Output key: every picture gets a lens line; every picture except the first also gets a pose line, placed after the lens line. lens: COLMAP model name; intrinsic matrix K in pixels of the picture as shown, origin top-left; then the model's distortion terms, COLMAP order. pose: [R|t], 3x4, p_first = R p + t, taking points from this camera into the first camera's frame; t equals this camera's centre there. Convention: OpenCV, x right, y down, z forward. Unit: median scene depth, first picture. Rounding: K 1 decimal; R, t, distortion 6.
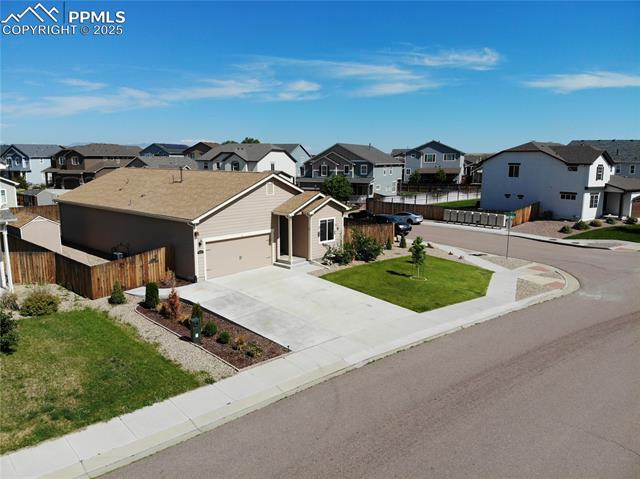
lens RADIAL K [[463.2, 0, 322.8], [0, 463.2, 238.6], [0, 0, 1]] dist [0.137532, -0.305251]
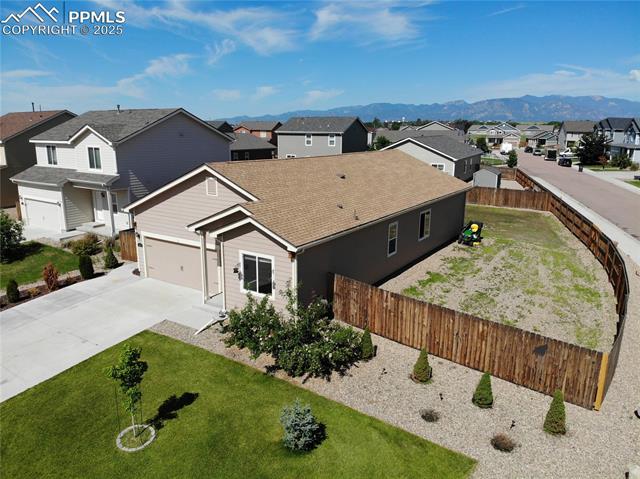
lens RADIAL K [[463.2, 0, 322.8], [0, 463.2, 238.6], [0, 0, 1]] dist [0.137532, -0.305251]
pose [[0.142848, 0.223037, -0.964287, 0.581054], [-0.167067, 0.965732, 0.198622, -0.195059], [0.975542, 0.132728, 0.175215, 1.030797]]
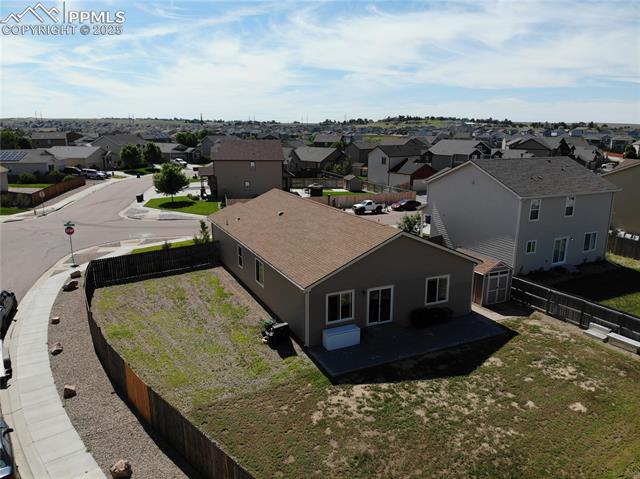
lens RADIAL K [[463.2, 0, 322.8], [0, 463.2, 238.6], [0, 0, 1]] dist [0.137532, -0.305251]
pose [[-0.926890, -0.097265, 0.362511, -0.764282], [0.050992, 0.924251, 0.378364, -0.522417], [-0.371853, 0.369187, -0.851720, 2.170905]]
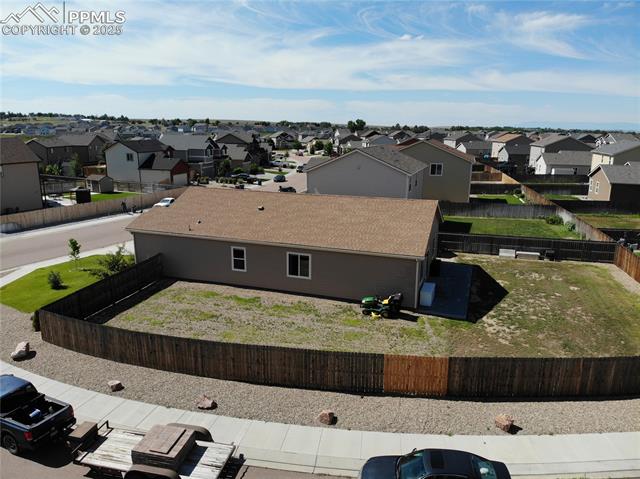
lens RADIAL K [[463.2, 0, 322.8], [0, 463.2, 238.6], [0, 0, 1]] dist [0.137532, -0.305251]
pose [[-0.923256, 0.074120, -0.376969, 0.054657], [-0.078281, 0.924335, 0.373466, -0.507826], [0.376127, 0.374314, -0.847595, 2.231309]]
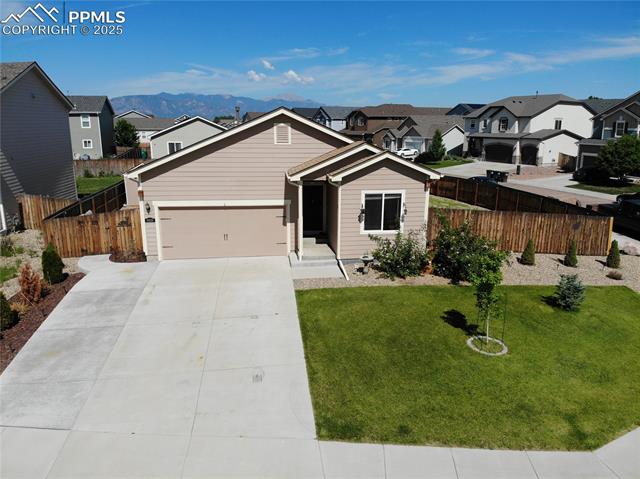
lens RADIAL K [[466.1, 0, 323.4], [0, 466.1, 239.4], [0, 0, 1]] dist [0.087628, -0.205715]
pose [[0.753552, 0.151214, -0.639760, 0.345370], [-0.107246, 0.988425, 0.107302, -0.041041], [0.648581, -0.012246, 0.761047, 0.546552]]
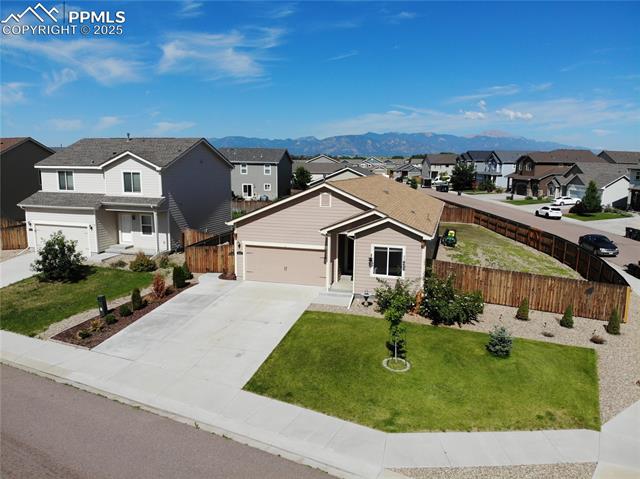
lens RADIAL K [[463.2, 0, 322.8], [0, 463.2, 238.6], [0, 0, 1]] dist [0.137532, -0.305251]
pose [[0.427375, 0.145581, -0.892276, 0.661715], [-0.156816, 0.983927, 0.085424, -0.107758], [0.890370, 0.103415, 0.443335, 0.606095]]
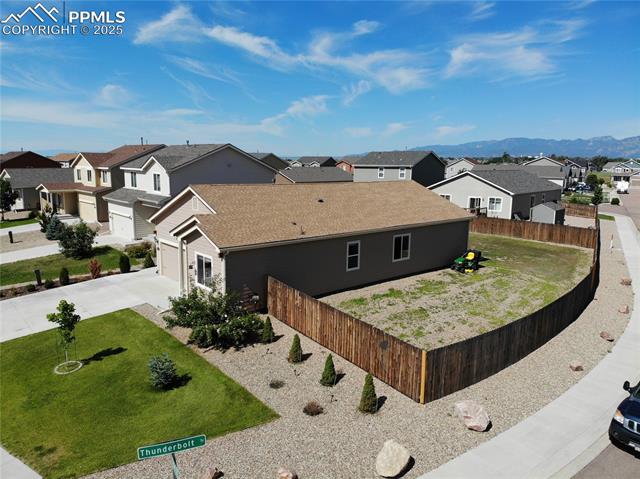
lens RADIAL K [[463.2, 0, 322.8], [0, 463.2, 238.6], [0, 0, 1]] dist [0.137532, -0.305251]
pose [[-0.122910, 0.154033, -0.980391, 0.714392], [-0.176909, 0.968658, 0.174369, -0.234675], [0.976523, 0.194872, -0.091808, 1.303563]]
